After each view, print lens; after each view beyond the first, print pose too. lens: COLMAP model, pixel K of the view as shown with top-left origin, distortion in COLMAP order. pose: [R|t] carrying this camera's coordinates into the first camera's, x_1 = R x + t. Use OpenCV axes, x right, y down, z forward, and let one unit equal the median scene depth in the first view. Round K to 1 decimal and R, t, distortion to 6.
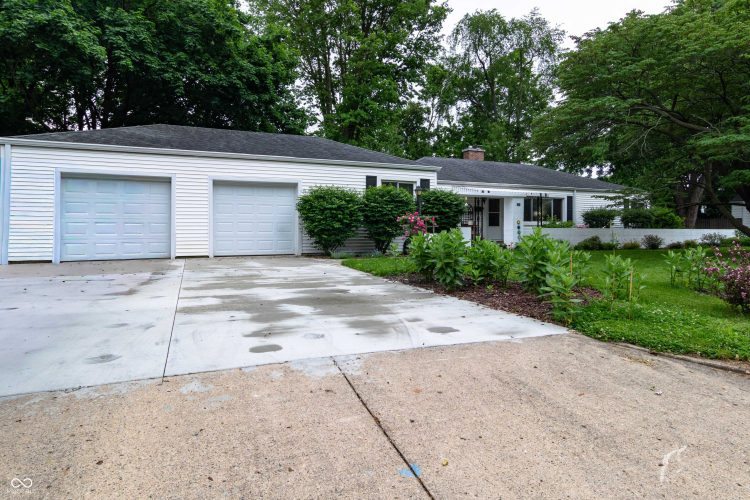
lens RADIAL K [[478.8, 0, 373.1], [0, 478.8, 224.4], [0, 0, 1]] dist [-0.006532, -0.002545]
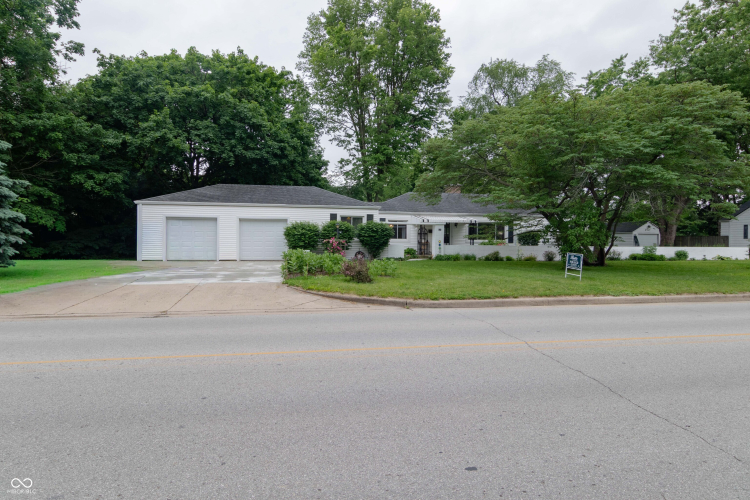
lens RADIAL K [[478.8, 0, 373.1], [0, 478.8, 224.4], [0, 0, 1]] dist [-0.006532, -0.002545]
pose [[0.973368, 0.000808, -0.229248, 0.232115], [-0.005013, 0.999830, -0.017759, -0.015992], [0.229194, 0.018435, 0.973206, -0.262719]]
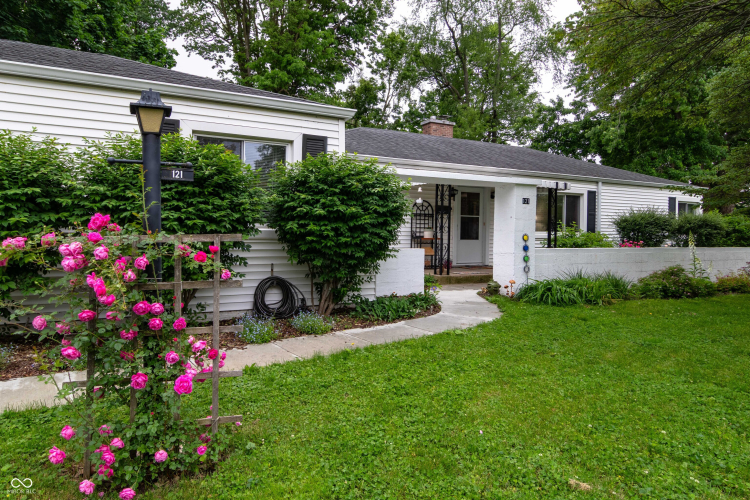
lens RADIAL K [[444.9, 0, 345.3], [0, 444.9, 230.5], [0, 0, 1]] dist [0.000740, 0.000058]
pose [[0.999920, 0.012068, -0.003662, 0.066180], [-0.012022, 0.999853, 0.012265, -0.007916], [0.003810, -0.012220, 0.999918, 0.292078]]
